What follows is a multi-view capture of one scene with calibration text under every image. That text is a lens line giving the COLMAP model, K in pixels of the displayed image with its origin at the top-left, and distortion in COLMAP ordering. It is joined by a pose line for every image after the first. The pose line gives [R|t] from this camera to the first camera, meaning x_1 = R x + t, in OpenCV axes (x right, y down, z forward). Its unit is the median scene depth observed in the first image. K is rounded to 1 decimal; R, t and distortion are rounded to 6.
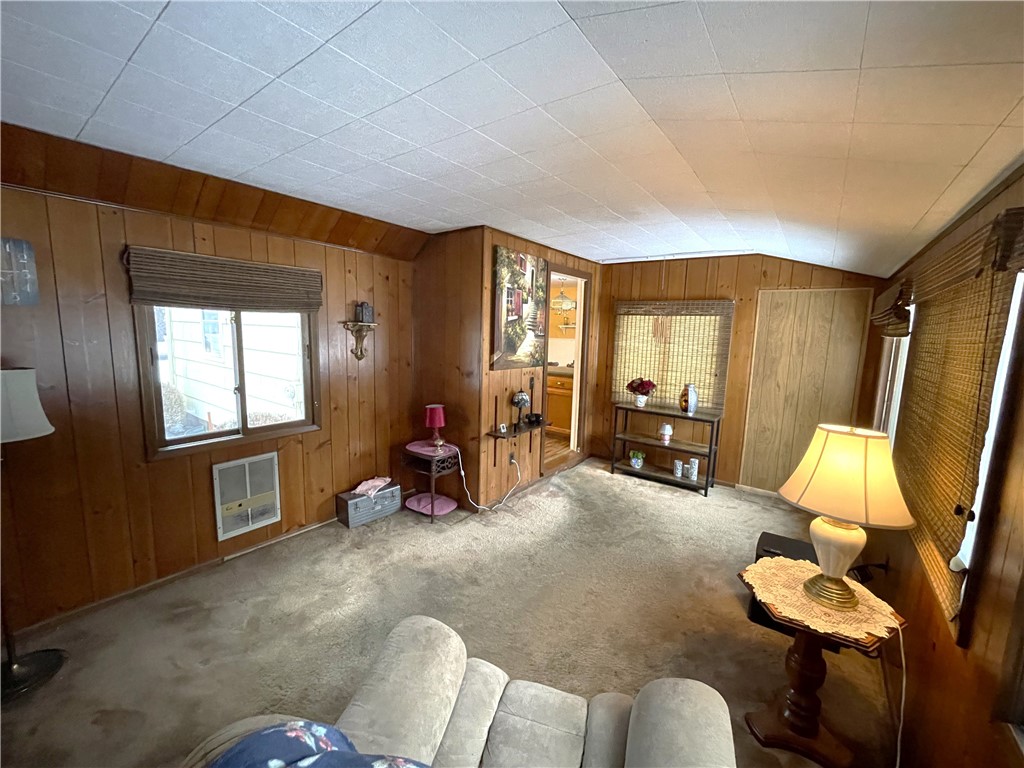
lens RADIAL K [[414.0, 0, 513.1], [0, 414.0, 382.8], [0, 0, 1]] dist [0.000065, -0.000221]
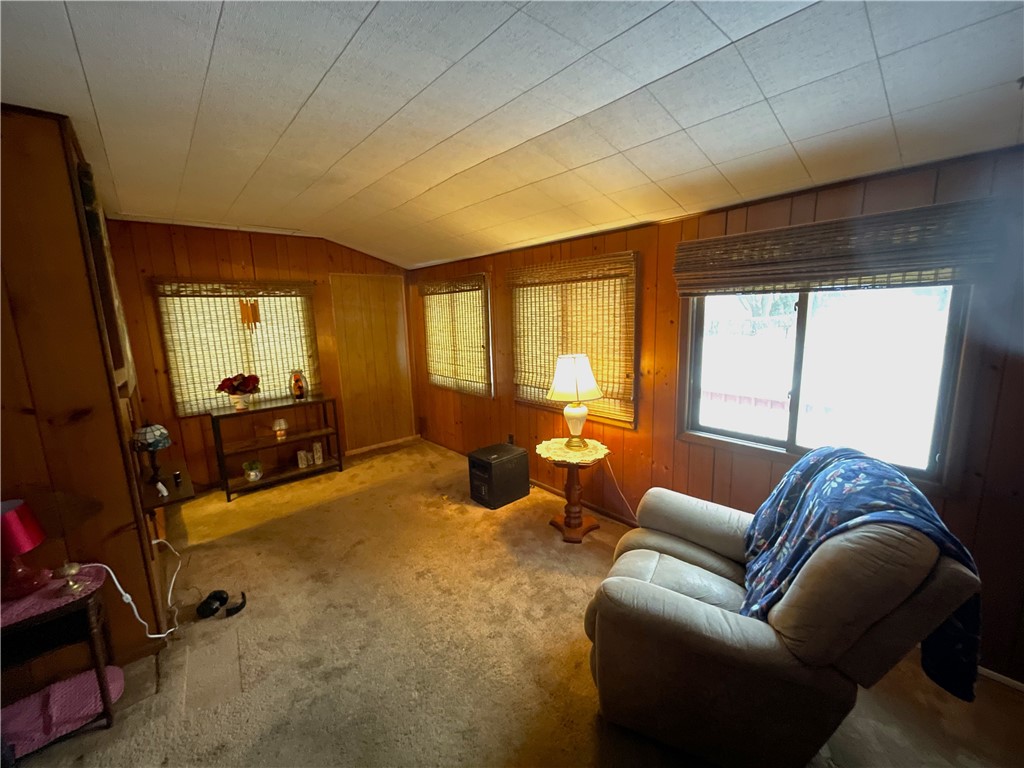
lens RADIAL K [[414.0, 0, 513.2], [0, 414.0, 383.9], [0, 0, 1]] dist [0.000065, -0.000221]
pose [[0.210859, -0.205056, 0.955767, -0.370462], [0.162729, 0.971470, 0.172524, -0.046199], [-0.963876, 0.119153, 0.238211, 0.290768]]
